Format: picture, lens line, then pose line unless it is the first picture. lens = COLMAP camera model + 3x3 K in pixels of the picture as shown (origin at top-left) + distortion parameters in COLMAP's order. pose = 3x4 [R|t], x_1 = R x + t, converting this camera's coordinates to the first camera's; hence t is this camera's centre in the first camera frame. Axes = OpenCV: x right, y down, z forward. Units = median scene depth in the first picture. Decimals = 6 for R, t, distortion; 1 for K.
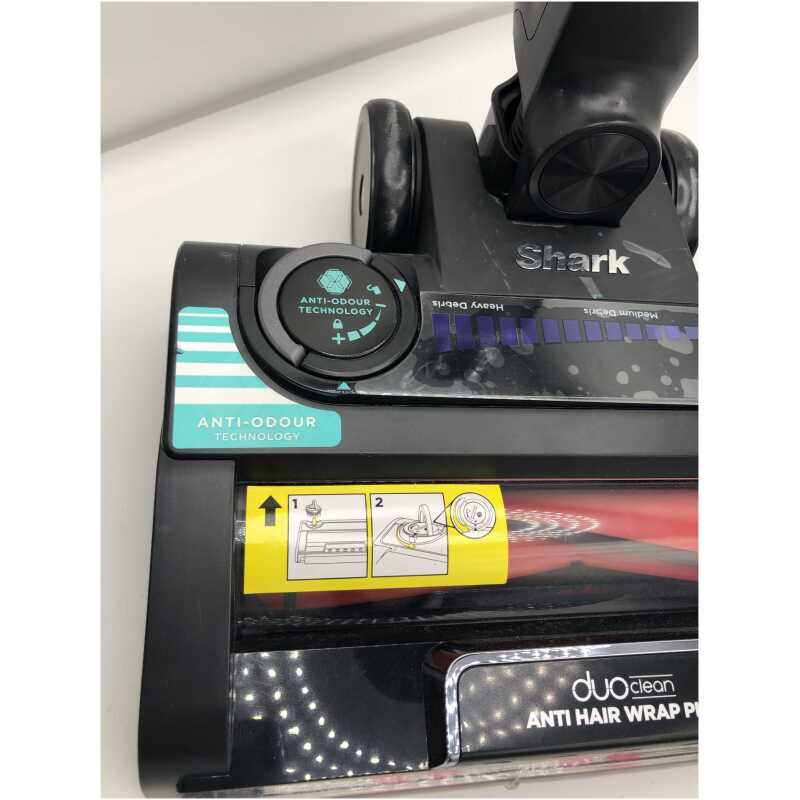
lens RADIAL K [[682.1, 0, 400.0], [0, 682.1, 400.0], [0, 0, 1]] dist [0.042733, -0.005918]
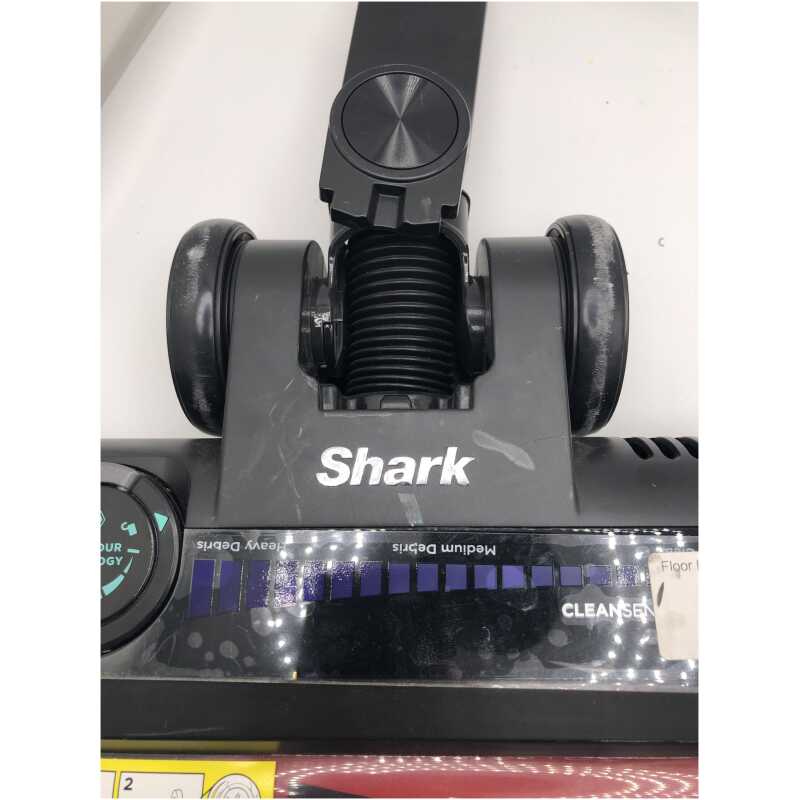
lens RADIAL K [[677.9, 0, 400.0], [0, 677.9, 400.0], [0, 0, 1]] dist [-0.003827, -0.052451]
pose [[0.974281, 0.007858, -0.225201, 0.507473], [0.030828, 0.985347, 0.167754, -0.479934], [0.223220, -0.170383, 0.959762, 0.327377]]
